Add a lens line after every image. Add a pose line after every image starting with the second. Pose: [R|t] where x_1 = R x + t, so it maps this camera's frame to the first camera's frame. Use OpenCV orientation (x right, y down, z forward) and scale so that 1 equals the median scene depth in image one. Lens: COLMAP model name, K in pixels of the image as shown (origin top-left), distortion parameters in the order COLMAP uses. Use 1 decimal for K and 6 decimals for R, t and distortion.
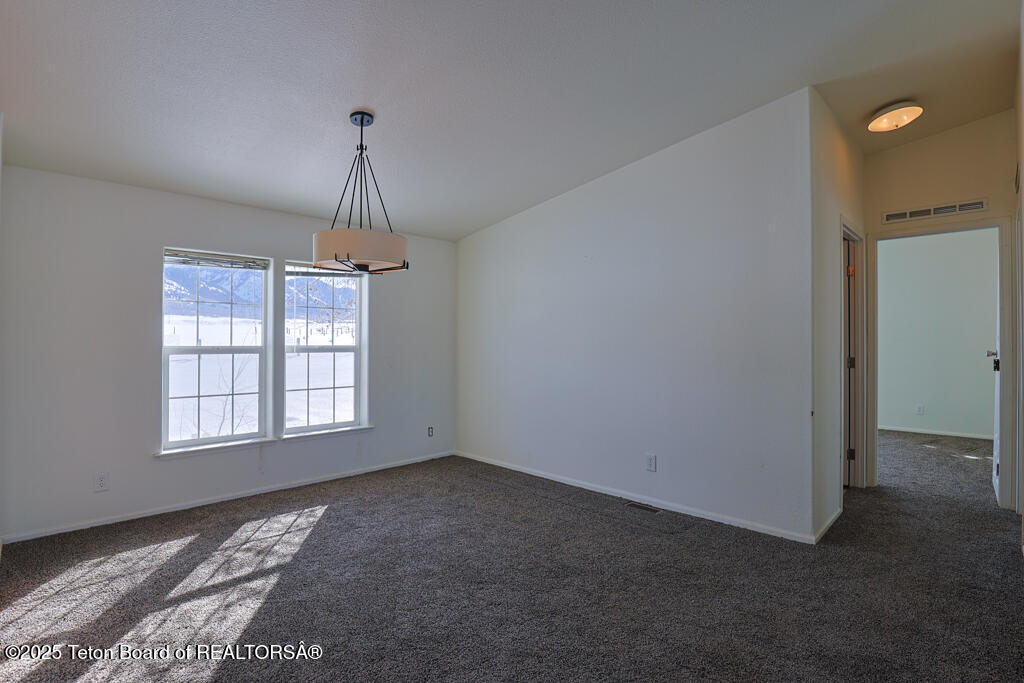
lens RADIAL K [[494.1, 0, 517.6], [0, 494.1, 338.6], [0, 0, 1]] dist [-0.039134, 0.006886]
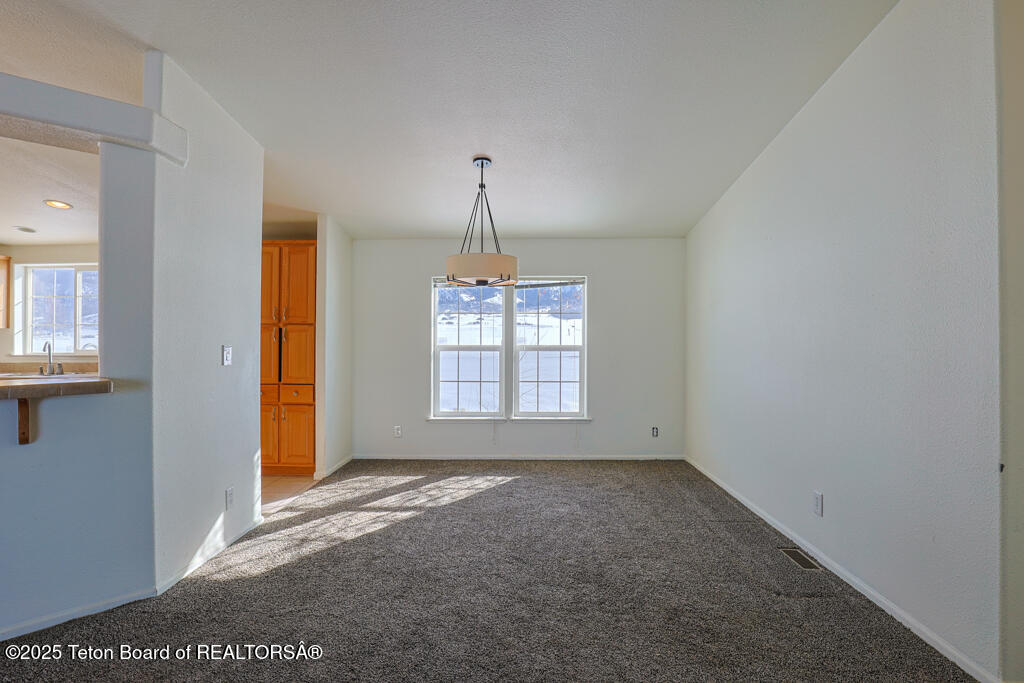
lens RADIAL K [[494.1, 0, 517.6], [0, 494.1, 338.6], [0, 0, 1]] dist [-0.039134, 0.006886]
pose [[0.688402, -0.005813, -0.725306, 0.387577], [0.007071, 0.999974, -0.001303, -0.000793], [0.725295, -0.004231, 0.688426, 0.123273]]
